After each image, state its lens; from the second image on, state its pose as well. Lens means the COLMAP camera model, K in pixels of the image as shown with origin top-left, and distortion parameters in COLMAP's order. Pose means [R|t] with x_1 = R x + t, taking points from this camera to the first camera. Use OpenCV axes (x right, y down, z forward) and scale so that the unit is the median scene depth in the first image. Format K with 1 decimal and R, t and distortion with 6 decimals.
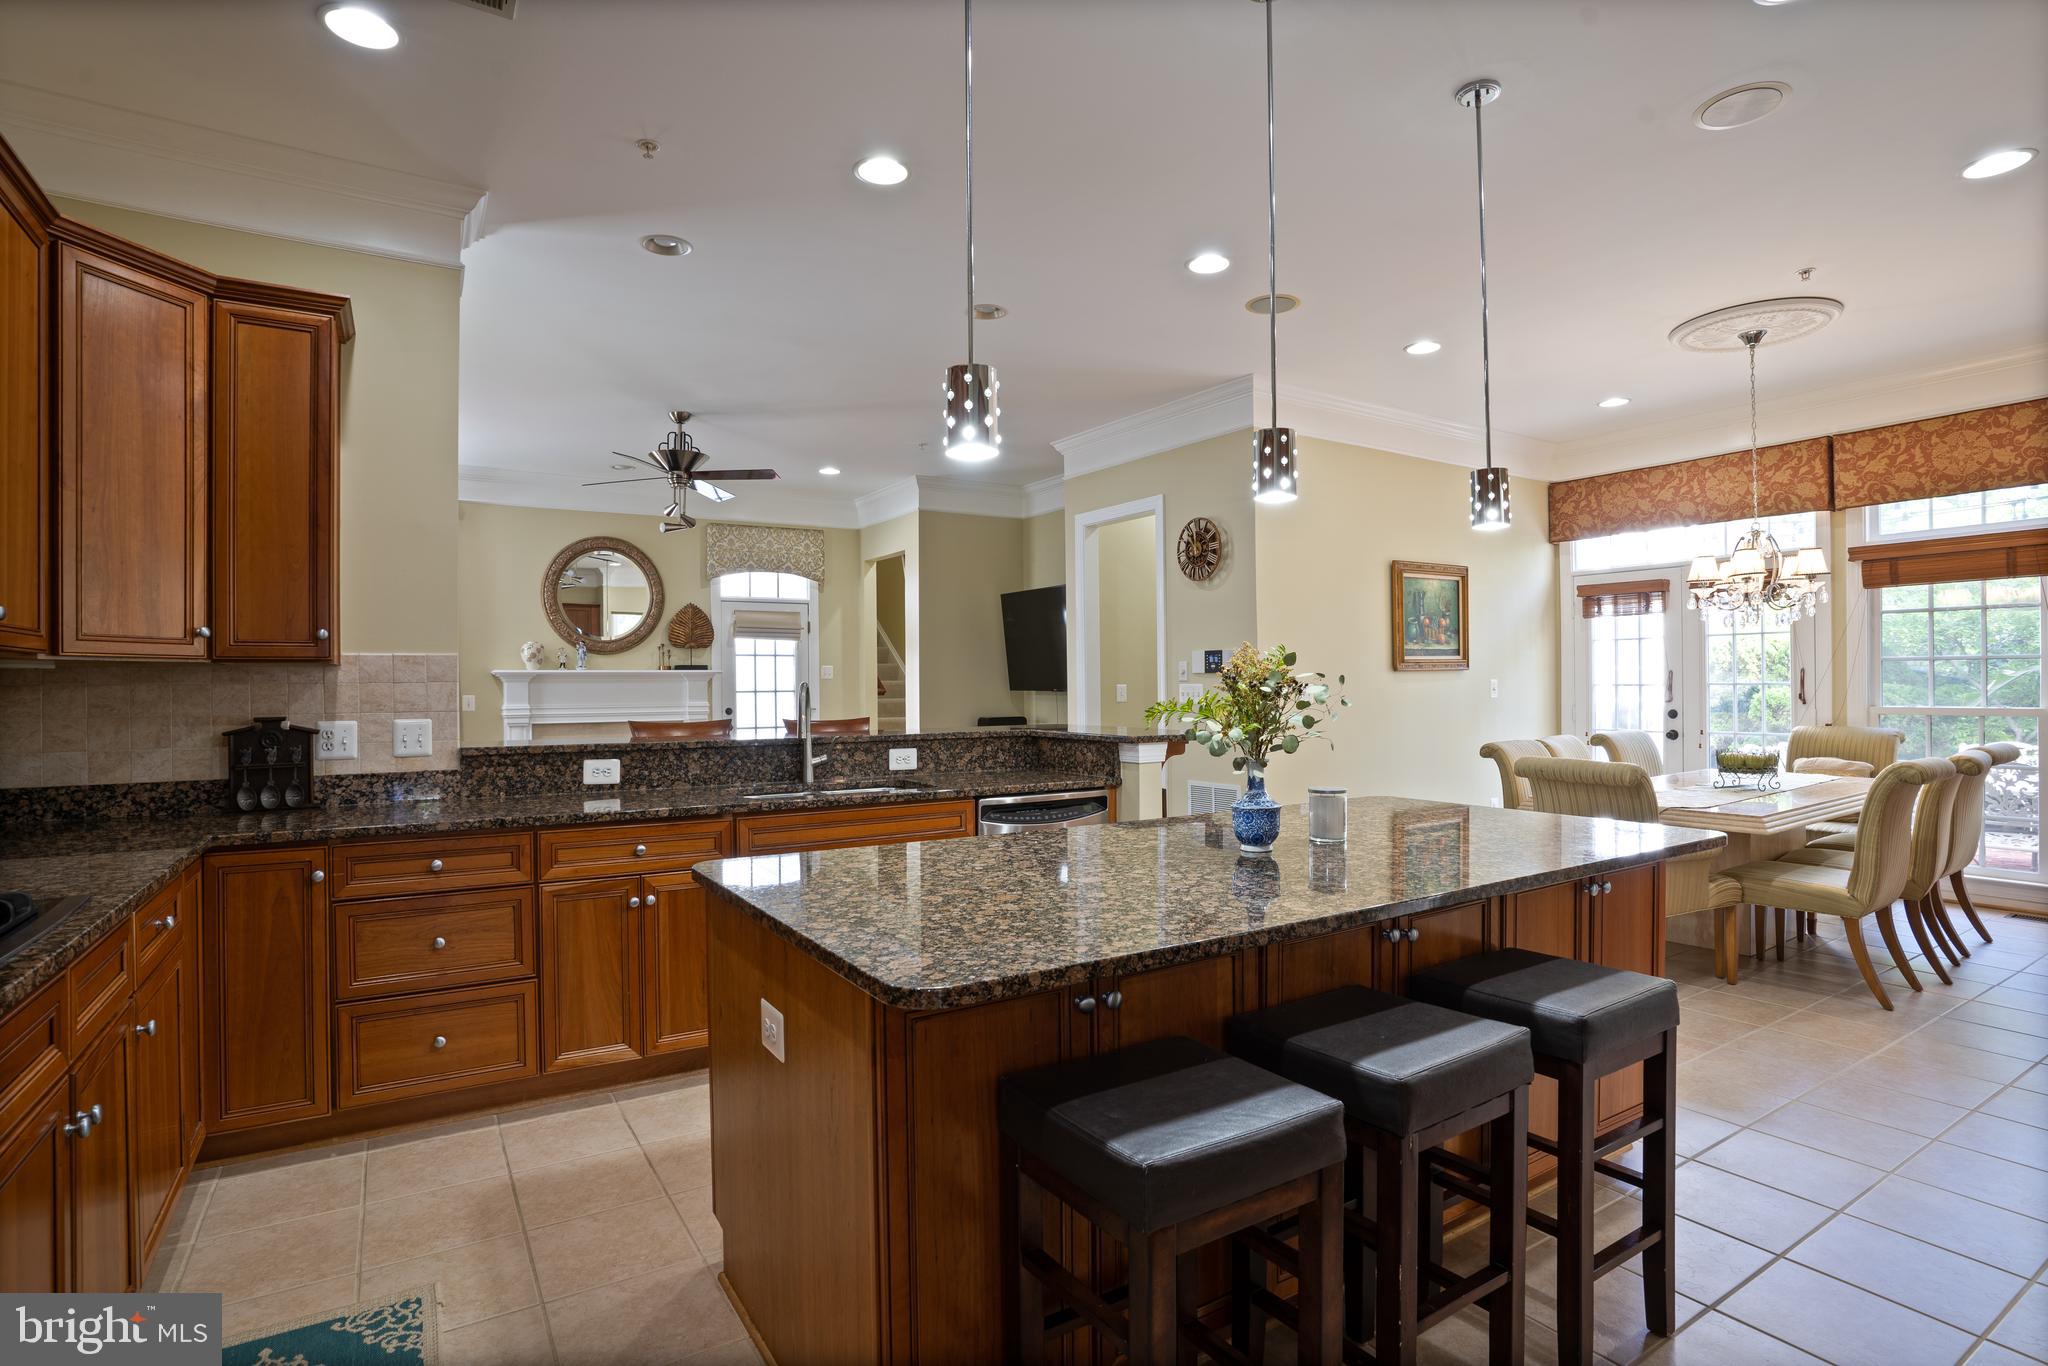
lens RADIAL K [[1003.7, 0, 1021.5], [0, 1003.7, 684.3], [0, 0, 1]] dist [-0.077923, 0.032958]
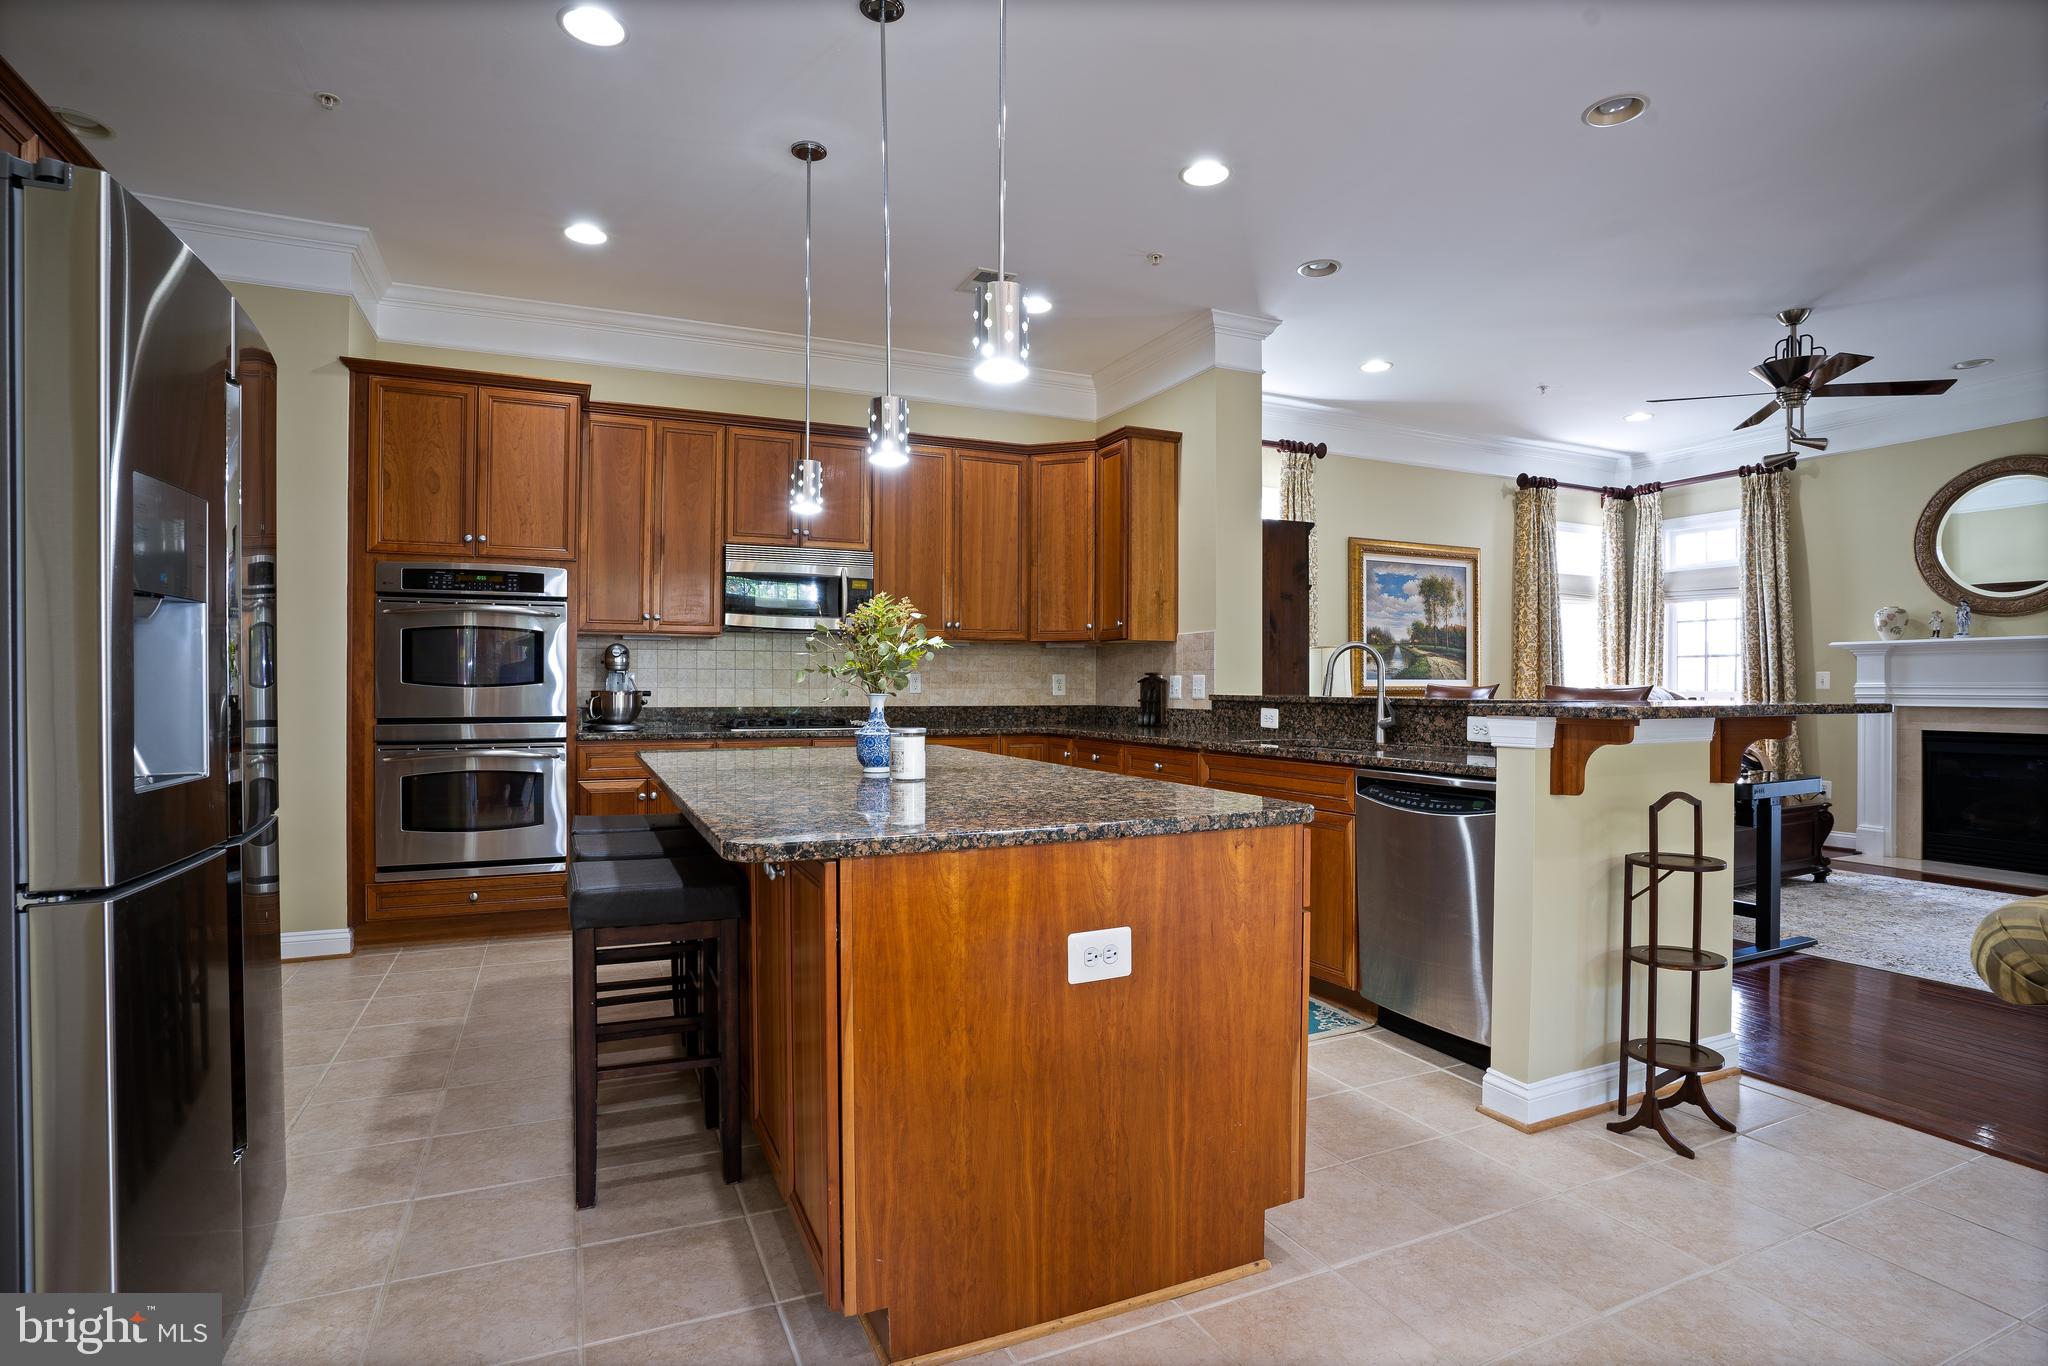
lens RADIAL K [[1003.7, 0, 1021.5], [0, 1003.7, 684.3], [0, 0, 1]] dist [-0.077923, 0.032958]
pose [[-0.128675, 0.006264, -0.991667, 0.396820], [0.000498, 0.999980, 0.006252, 0.016420], [0.991687, 0.000311, -0.128675, 0.378603]]
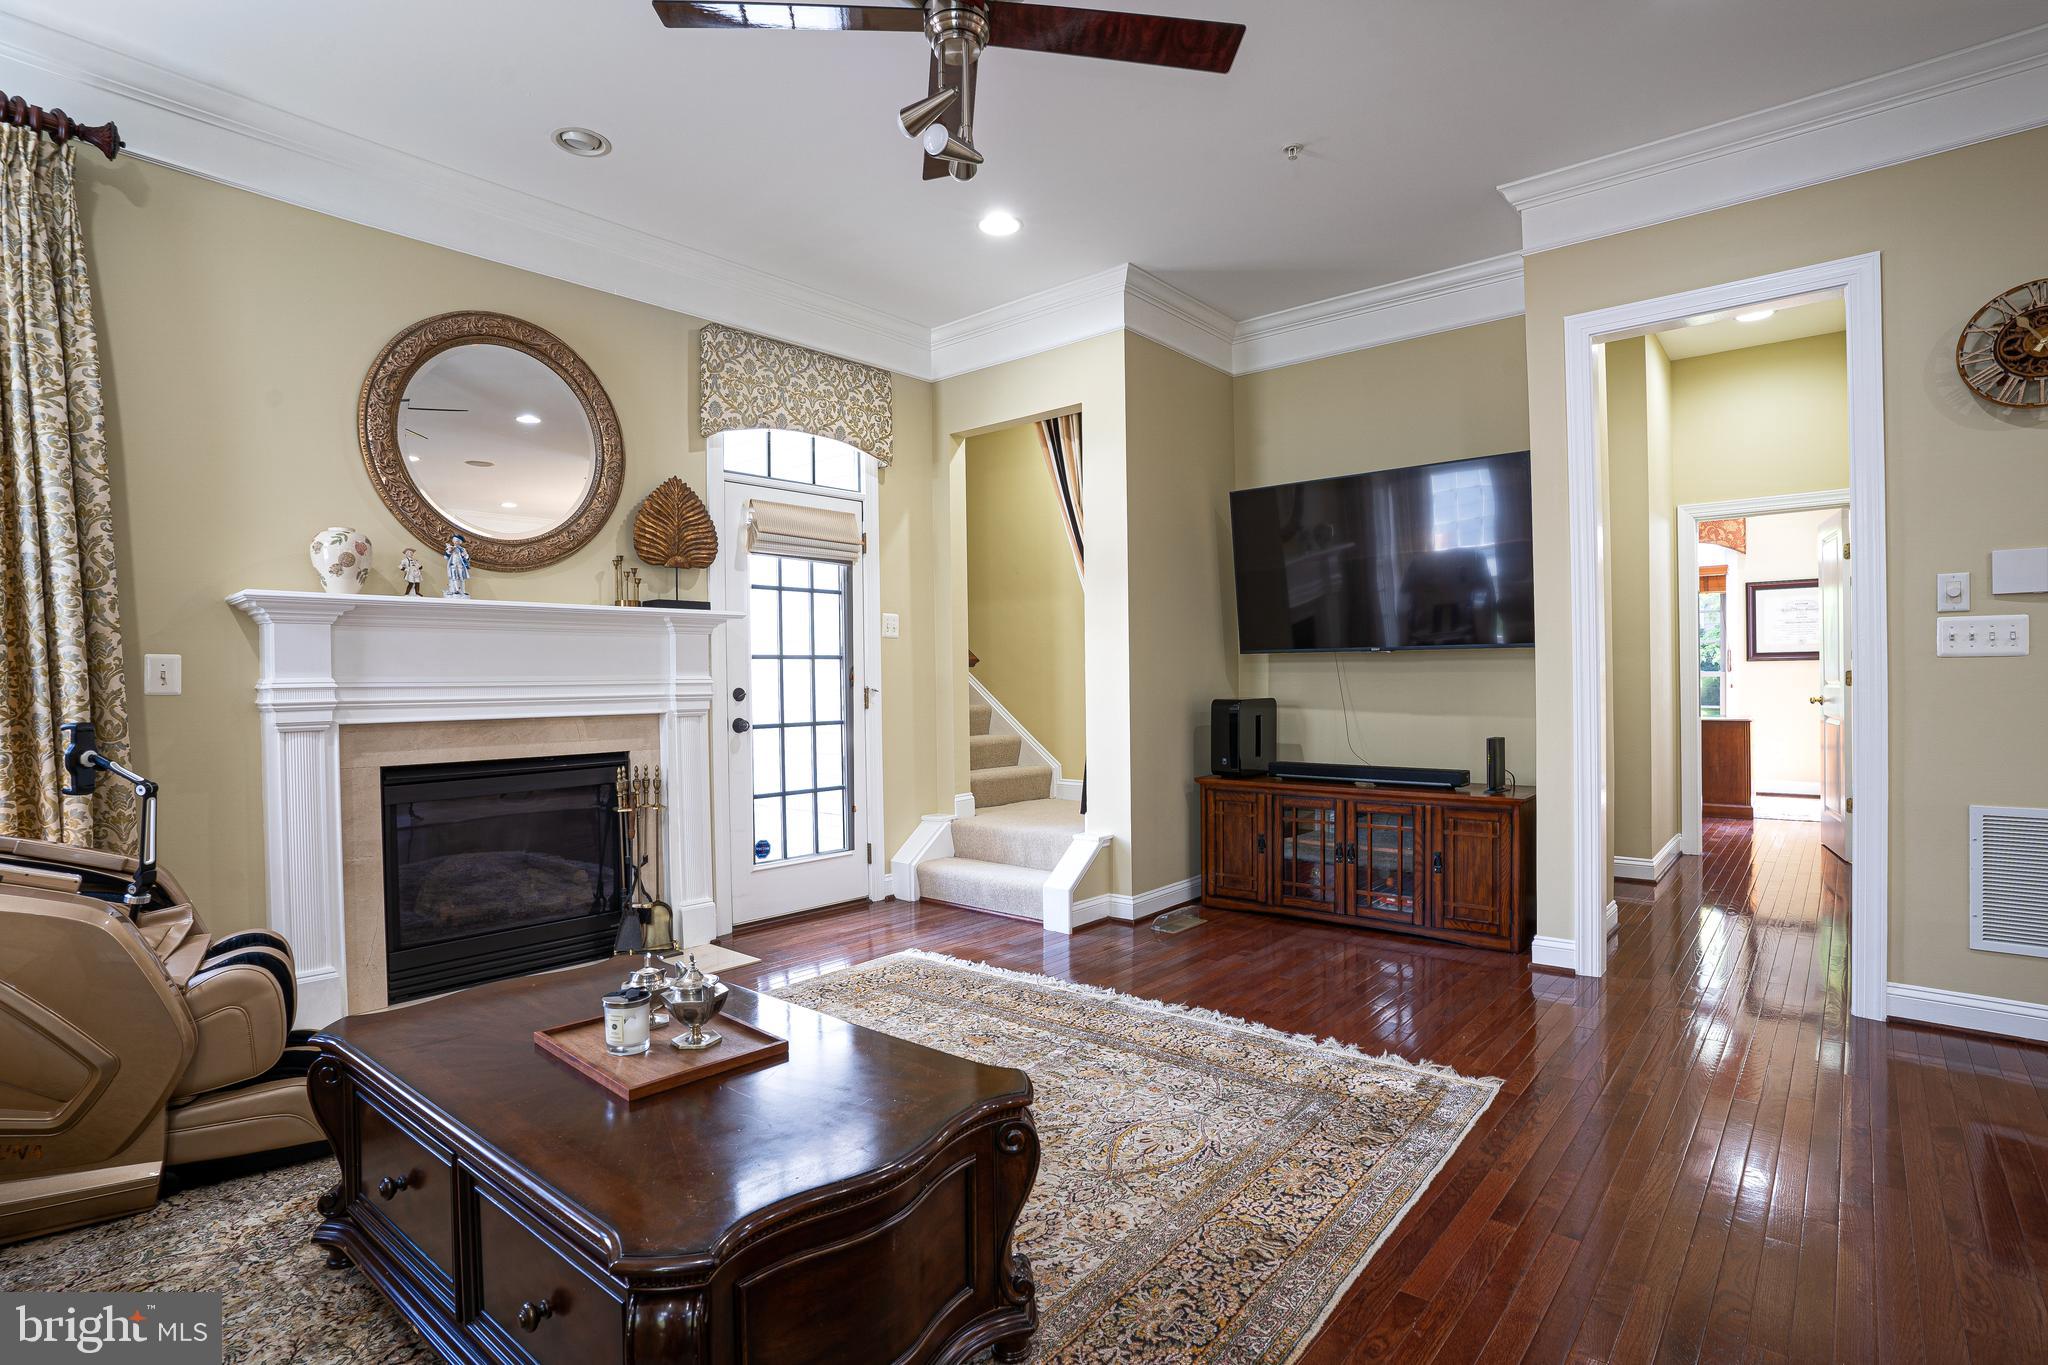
lens RADIAL K [[1003.7, 0, 1021.5], [0, 1003.7, 683.8], [0, 0, 1]] dist [-0.077923, 0.032958]
pose [[0.950753, -0.007283, 0.309865, -0.347382], [0.008557, 0.999960, -0.002752, 0.026618], [-0.309833, 0.005268, 0.950776, 0.514160]]
